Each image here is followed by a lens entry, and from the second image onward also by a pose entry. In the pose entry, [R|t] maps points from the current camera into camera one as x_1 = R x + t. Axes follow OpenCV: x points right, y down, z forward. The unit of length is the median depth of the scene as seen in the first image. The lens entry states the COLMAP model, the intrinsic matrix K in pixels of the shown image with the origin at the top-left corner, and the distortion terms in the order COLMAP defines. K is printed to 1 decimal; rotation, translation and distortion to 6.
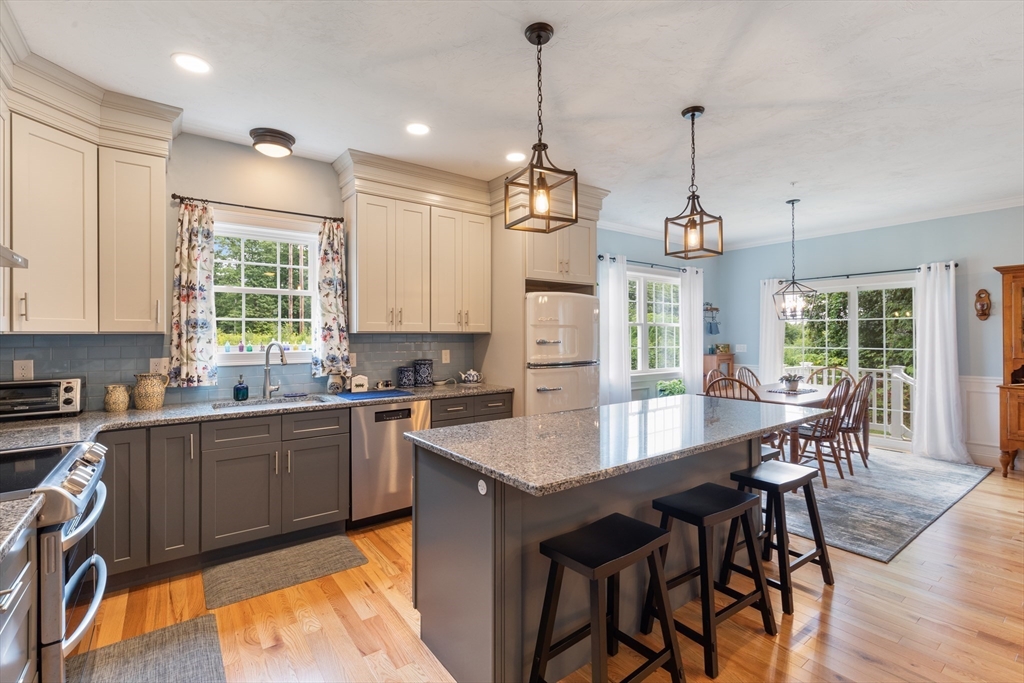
lens RADIAL K [[459.1, 0, 505.6], [0, 459.1, 333.9], [0, 0, 1]] dist [0.006795, -0.001239]
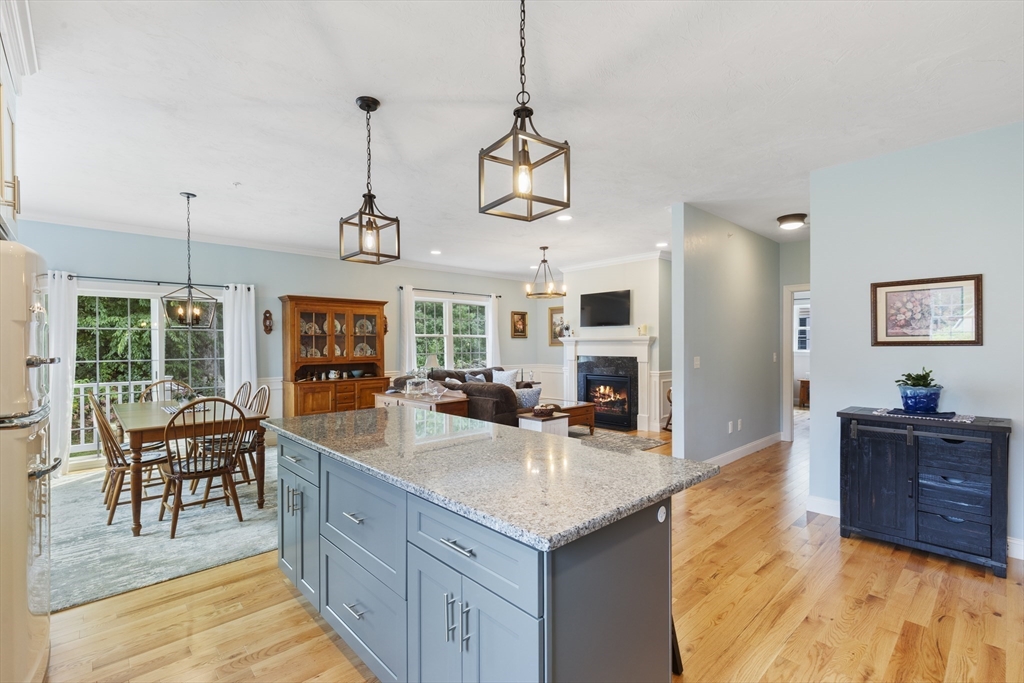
lens RADIAL K [[459.1, 0, 502.0], [0, 459.1, 346.4], [0, 0, 1]] dist [0.006795, -0.001239]
pose [[-0.101293, -0.003247, 0.994851, -0.424066], [0.000875, 0.999994, 0.003353, 0.001355], [-0.994856, 0.001210, -0.101289, 0.652157]]
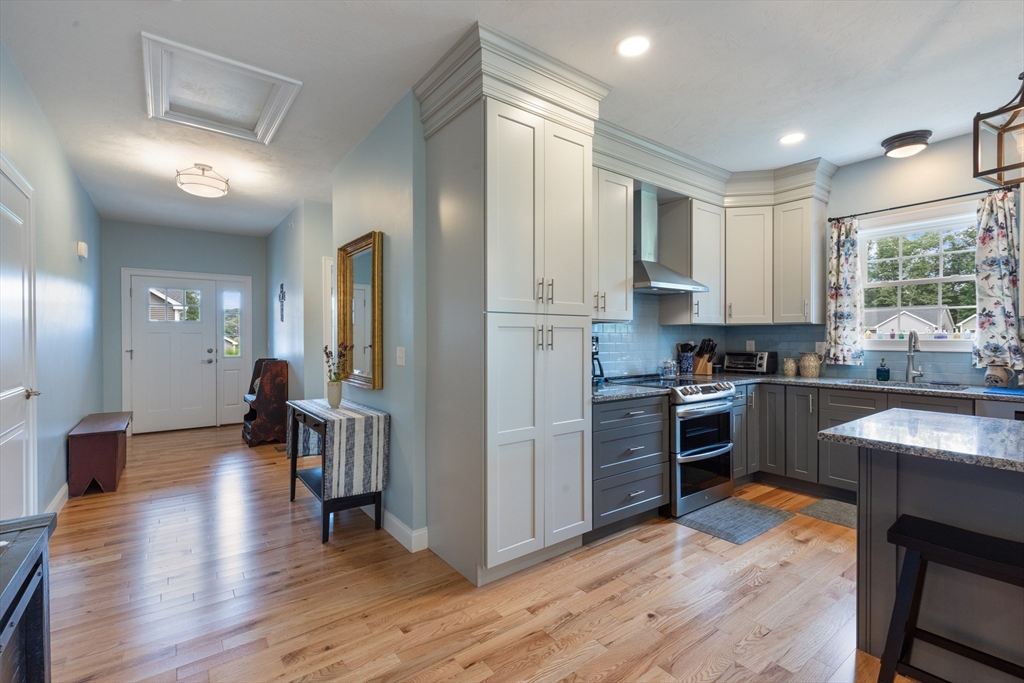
lens RADIAL K [[459.1, 0, 501.9], [0, 459.1, 340.3], [0, 0, 1]] dist [0.006795, -0.001239]
pose [[-0.004667, 0.010505, -0.999934, 0.517124], [0.005355, 0.999931, 0.010480, 0.023843], [0.999975, -0.005305, -0.004723, 0.051983]]
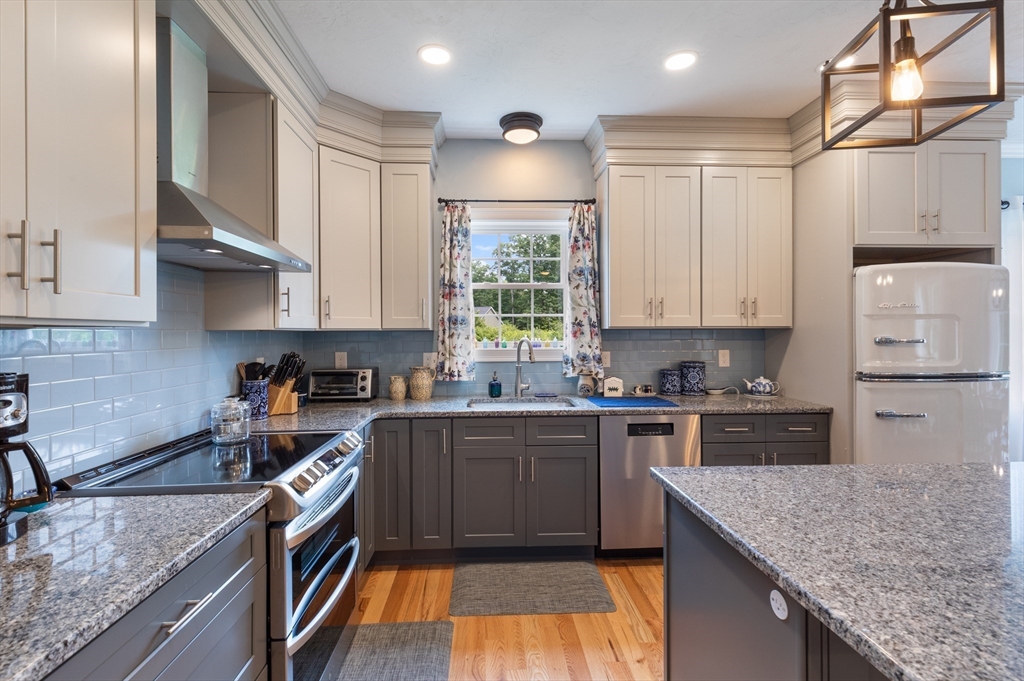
lens RADIAL K [[459.1, 0, 503.8], [0, 459.1, 332.0], [0, 0, 1]] dist [0.006795, -0.001239]
pose [[0.831435, -0.001504, -0.555620, -0.008191], [0.003796, 0.999988, 0.002973, 0.001147], [0.555609, -0.004581, 0.831431, 0.169224]]
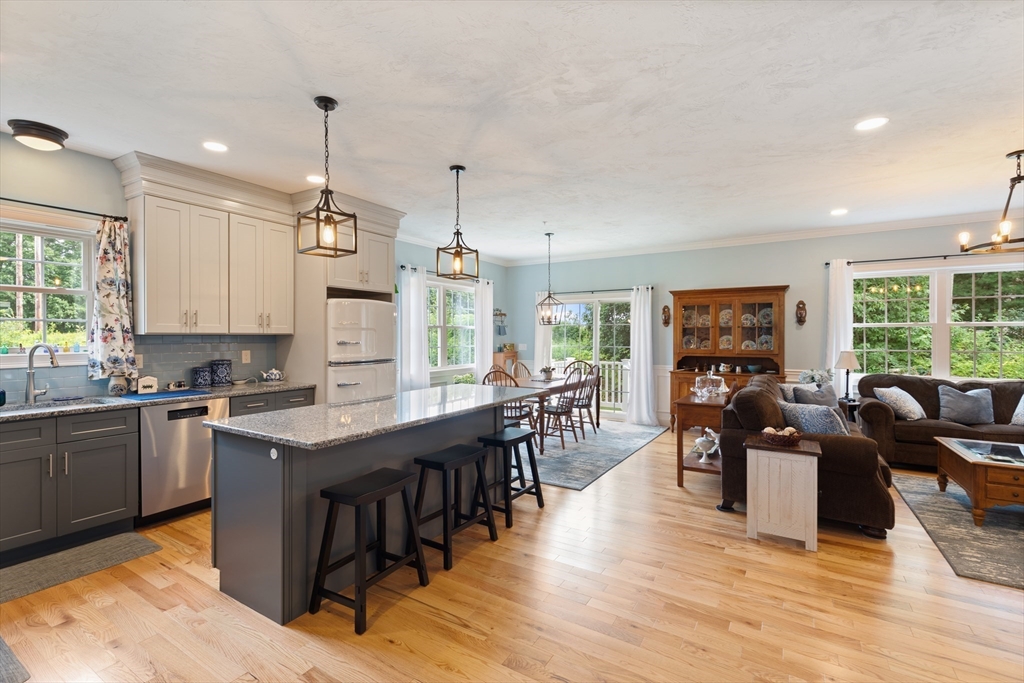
lens RADIAL K [[459.1, 0, 502.7], [0, 459.1, 339.3], [0, 0, 1]] dist [0.006795, -0.001239]
pose [[0.931458, 0.000463, 0.363849, 0.038257], [-0.005389, 0.999907, 0.012523, -0.007942], [-0.363809, -0.013625, 0.931374, -0.221342]]
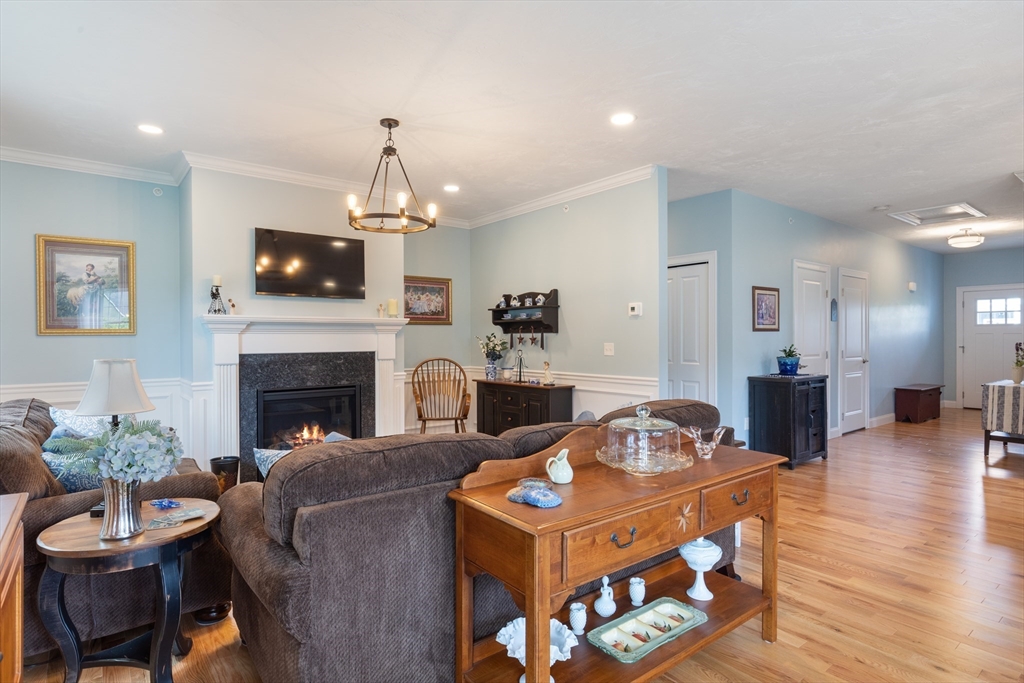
lens RADIAL K [[540.2, 0, 503.9], [0, 540.2, 339.7], [0, 0, 1]] dist [-0.002755, 0.003687]
pose [[-0.999658, 0.005713, -0.025528, 1.211269], [0.005735, 0.999983, -0.000788, 0.025639], [0.025523, -0.000935, -0.999674, 1.323363]]
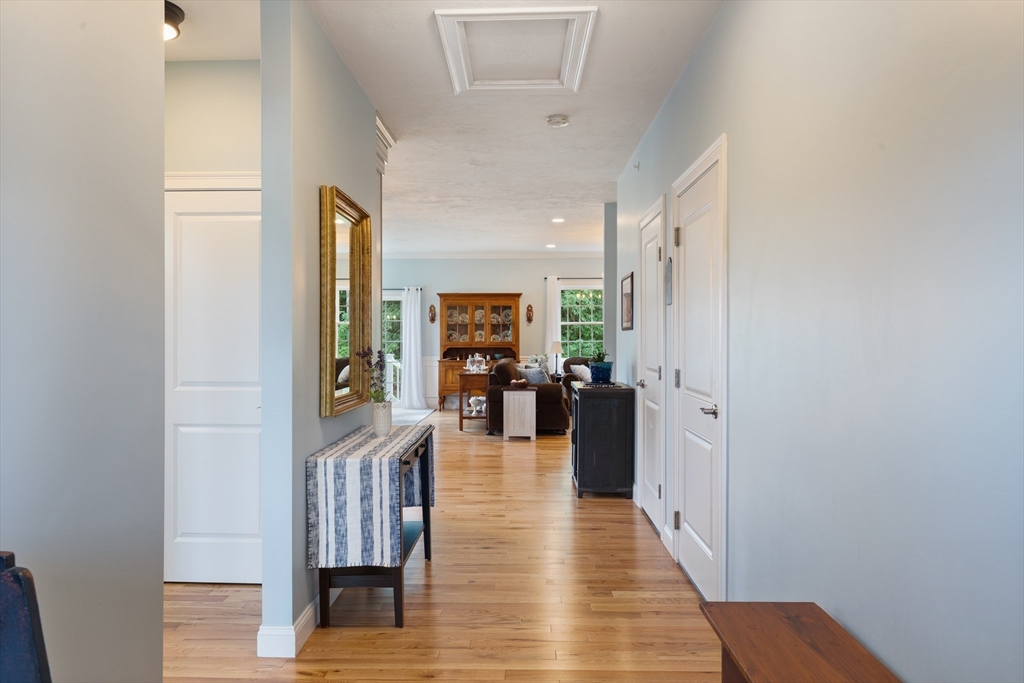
lens RADIAL K [[685.1, 0, 508.4], [0, 685.1, 341.8], [0, 0, 1]] dist [-0.018116, 0.000555]
pose [[0.612554, -0.003709, 0.790420, -1.054480], [-0.006678, 0.999929, 0.009867, 0.015789], [-0.790401, -0.011323, 0.612485, -1.027126]]
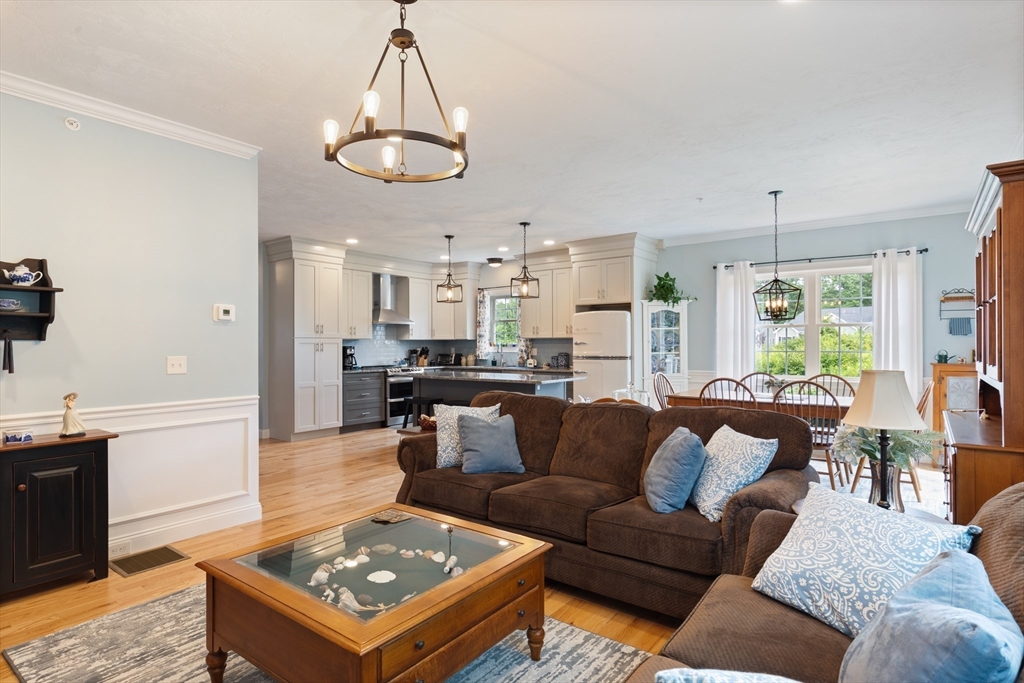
lens RADIAL K [[540.2, 0, 502.5], [0, 540.2, 344.7], [0, 0, 1]] dist [-0.002755, 0.003687]
pose [[0.267601, 0.003213, -0.963524, 2.026777], [0.007009, 0.999961, 0.005281, 0.012091], [0.963504, -0.008167, 0.267569, 0.236876]]
